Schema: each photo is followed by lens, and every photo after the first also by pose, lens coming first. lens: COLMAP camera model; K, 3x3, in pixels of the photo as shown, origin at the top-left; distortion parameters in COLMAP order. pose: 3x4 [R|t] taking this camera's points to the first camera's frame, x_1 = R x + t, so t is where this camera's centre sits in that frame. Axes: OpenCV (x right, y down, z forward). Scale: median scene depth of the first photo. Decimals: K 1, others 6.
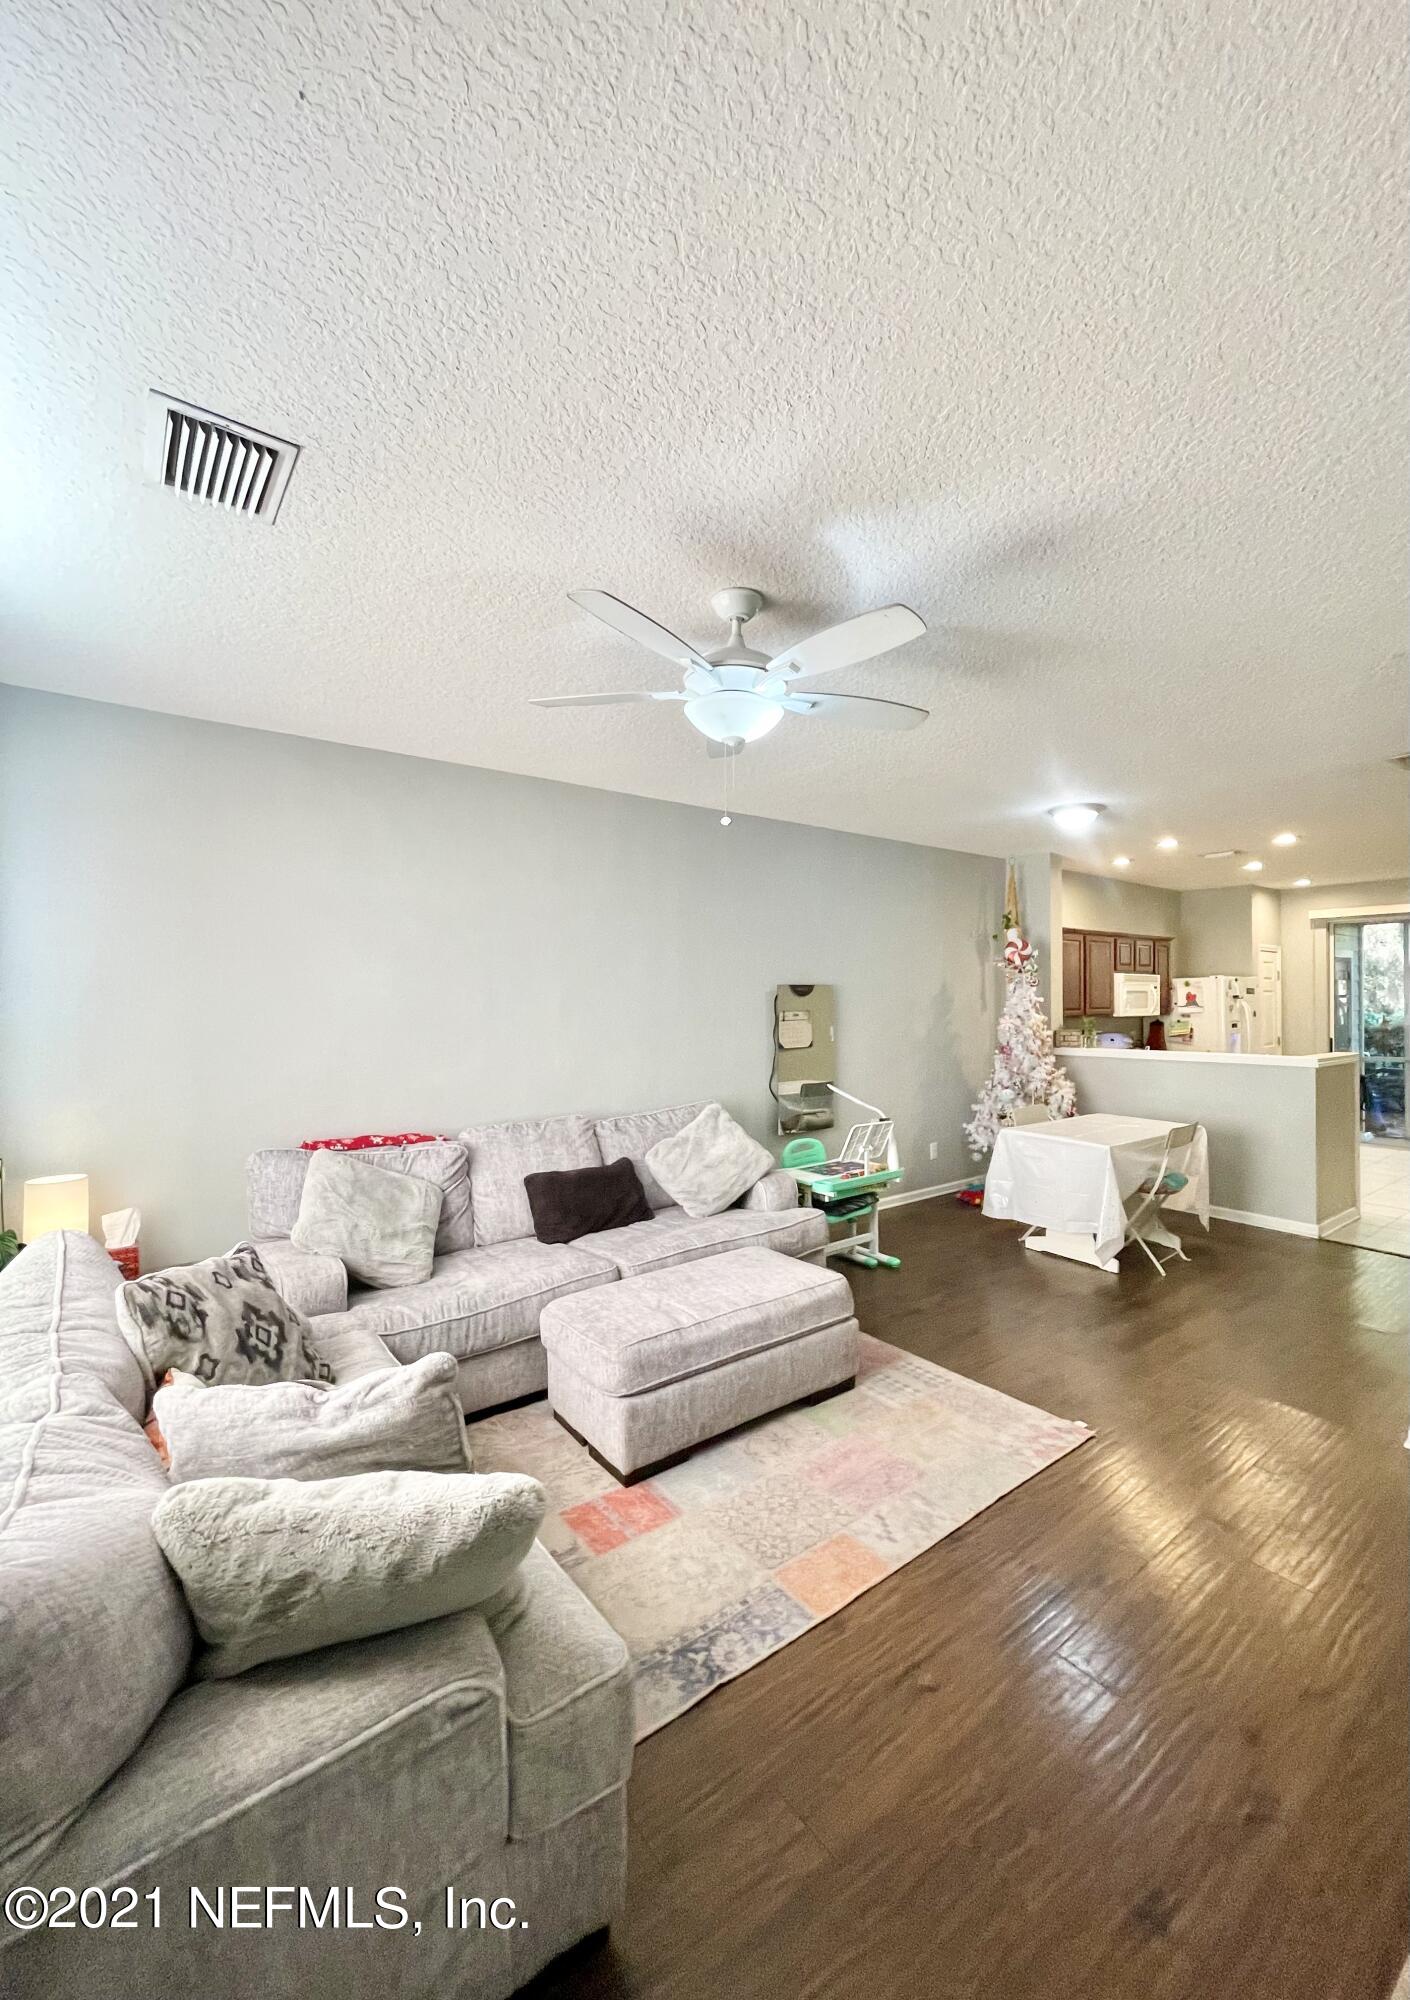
lens RADIAL K [[814.8, 0, 736.9], [0, 814.8, 992.7], [0, 0, 1]] dist [-0.007353, 0.000670]
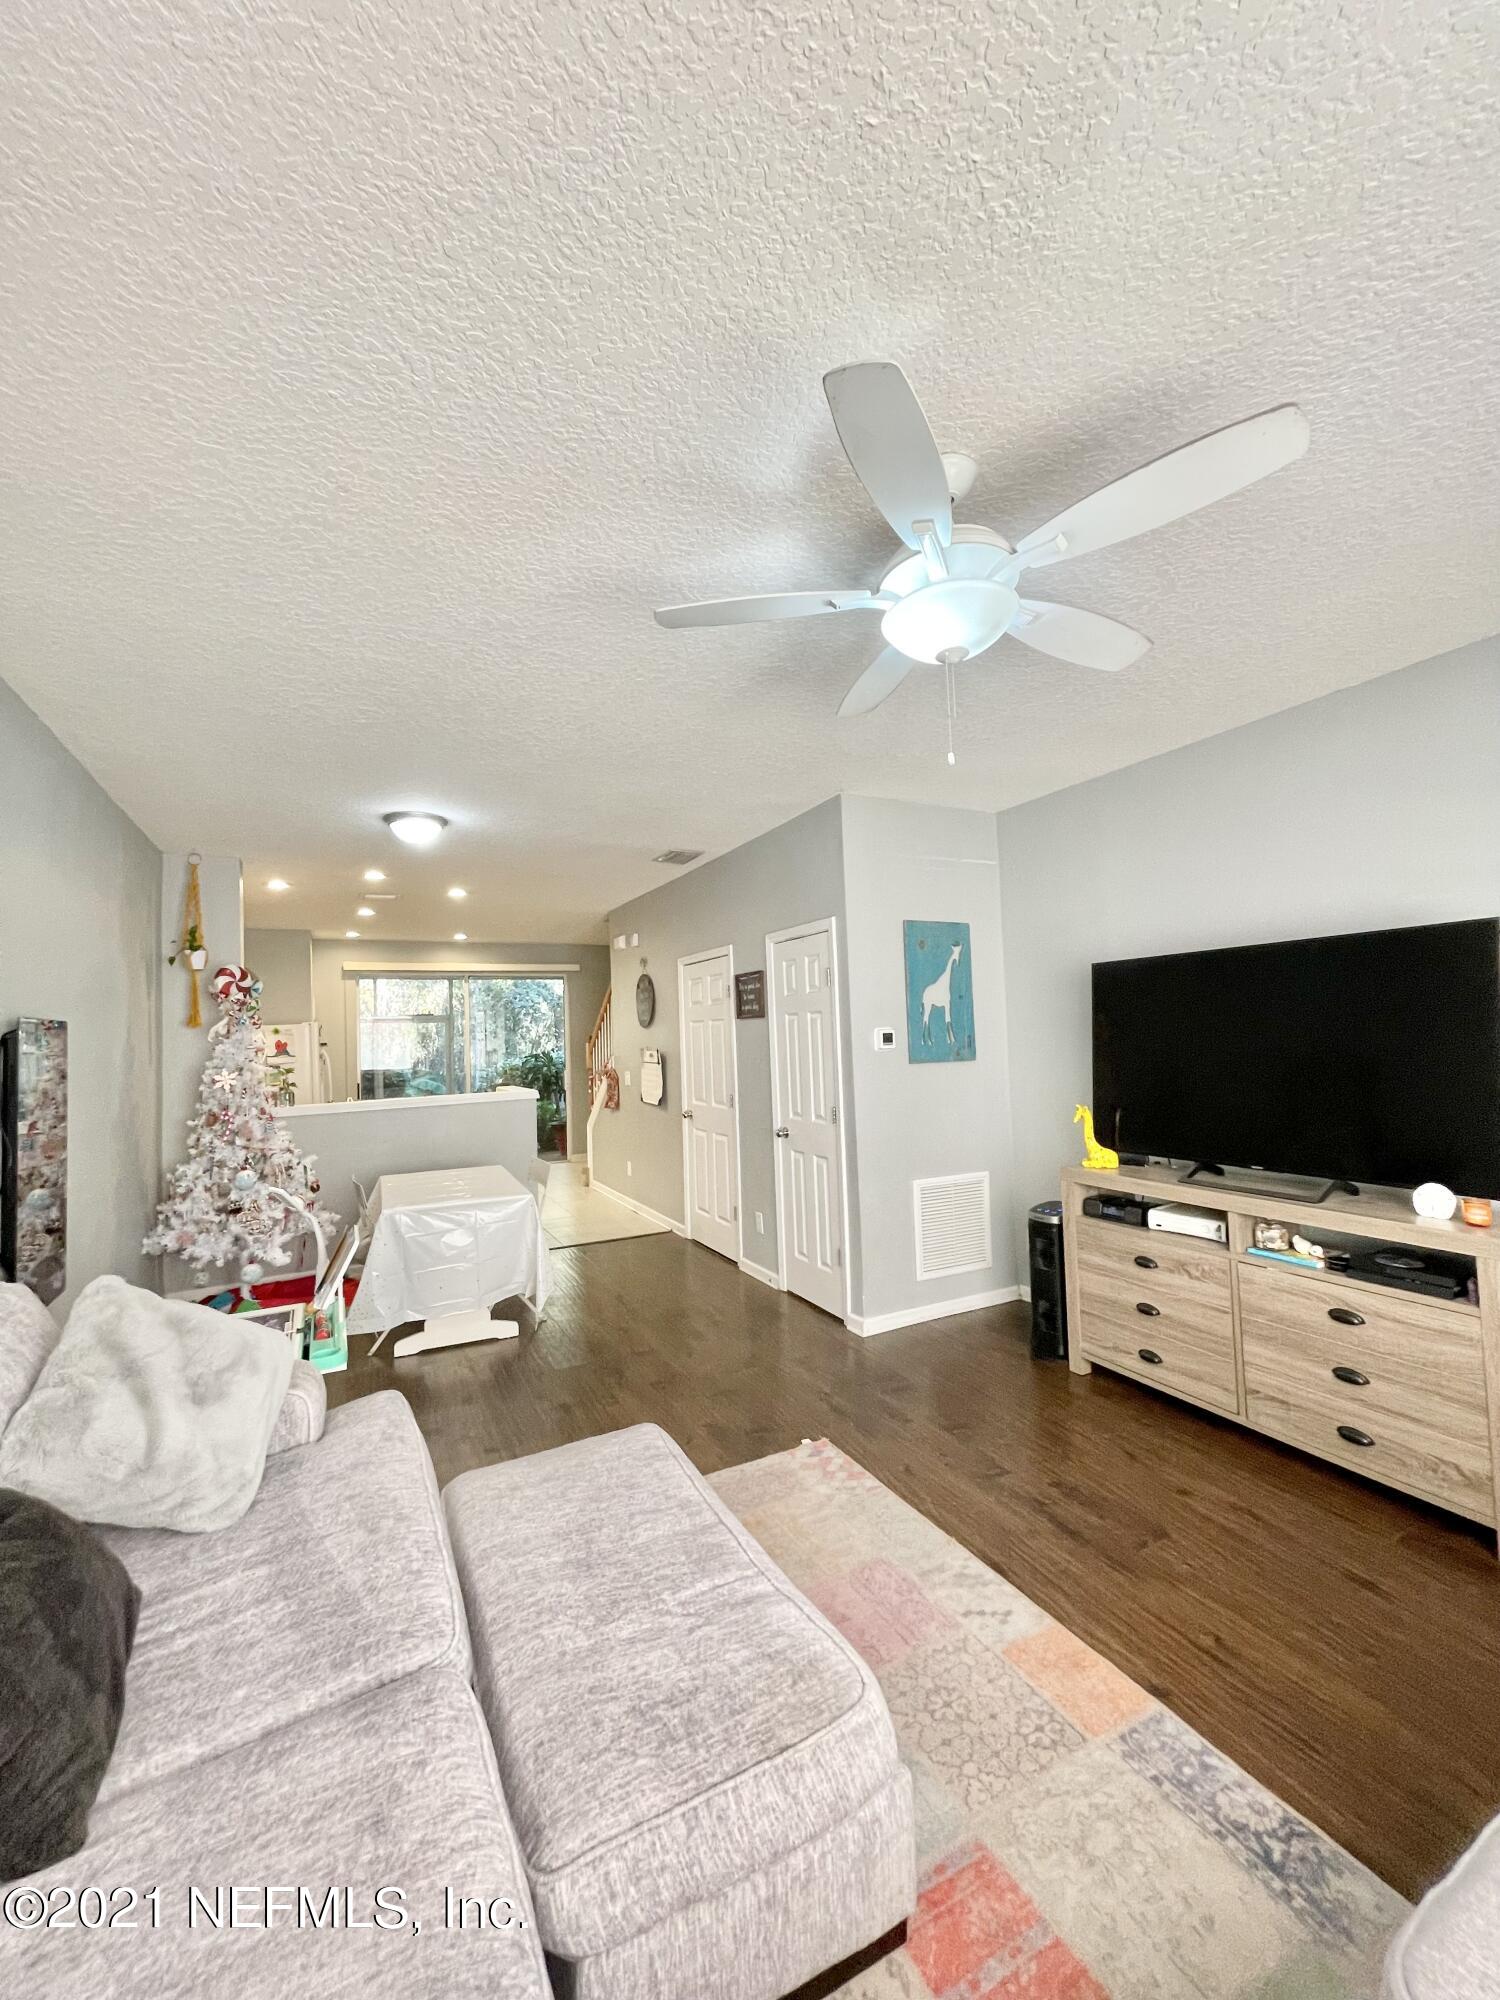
lens RADIAL K [[801.5, 0, 755.6], [0, 801.5, 985.8], [0, 0, 1]] dist [-0.002627, 0.000559]
pose [[0.185325, 0.055260, 0.981122, -0.269576], [0.026482, 0.997774, -0.061200, 0.009138], [-0.982320, 0.037324, 0.183449, 0.380226]]
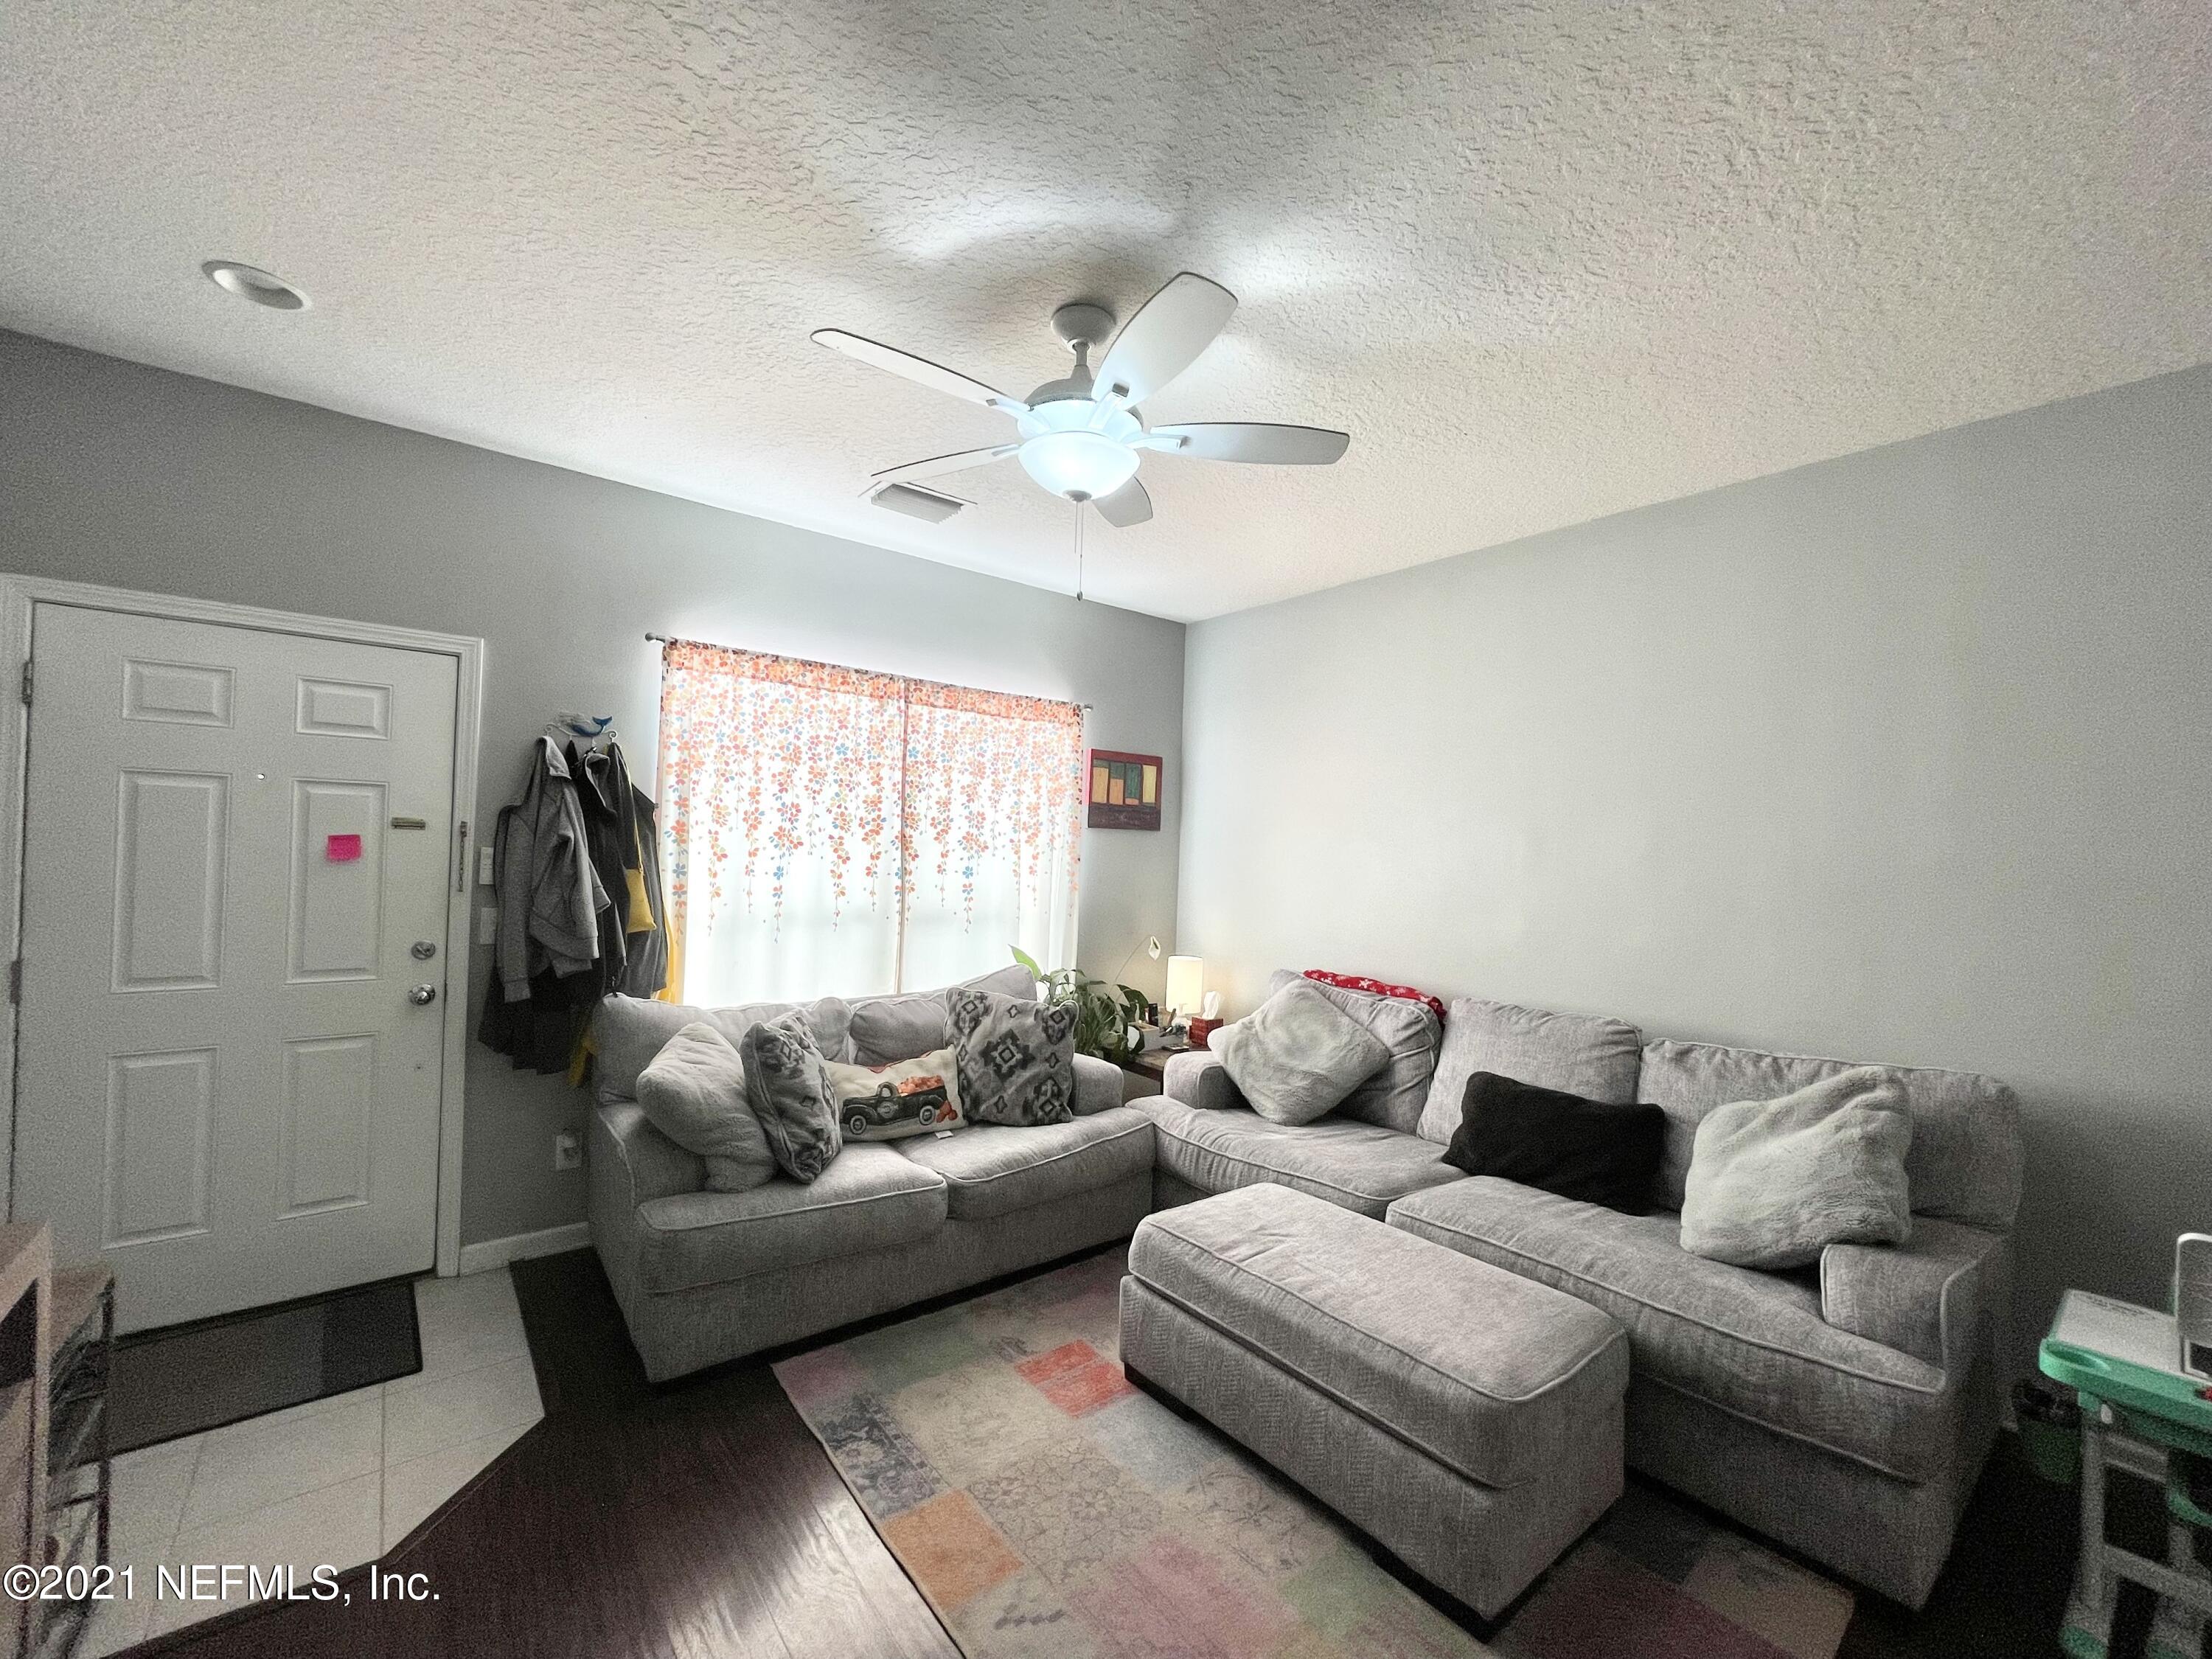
lens RADIAL K [[886.5, 0, 1090.8], [0, 886.5, 833.6], [0, 0, 1]] dist [-0.002627, 0.000559]
pose [[-0.009980, -0.017211, -0.999802, 0.319259], [-0.023317, 0.999584, -0.016975, 0.016940], [0.999678, 0.023143, -0.010377, 0.372169]]
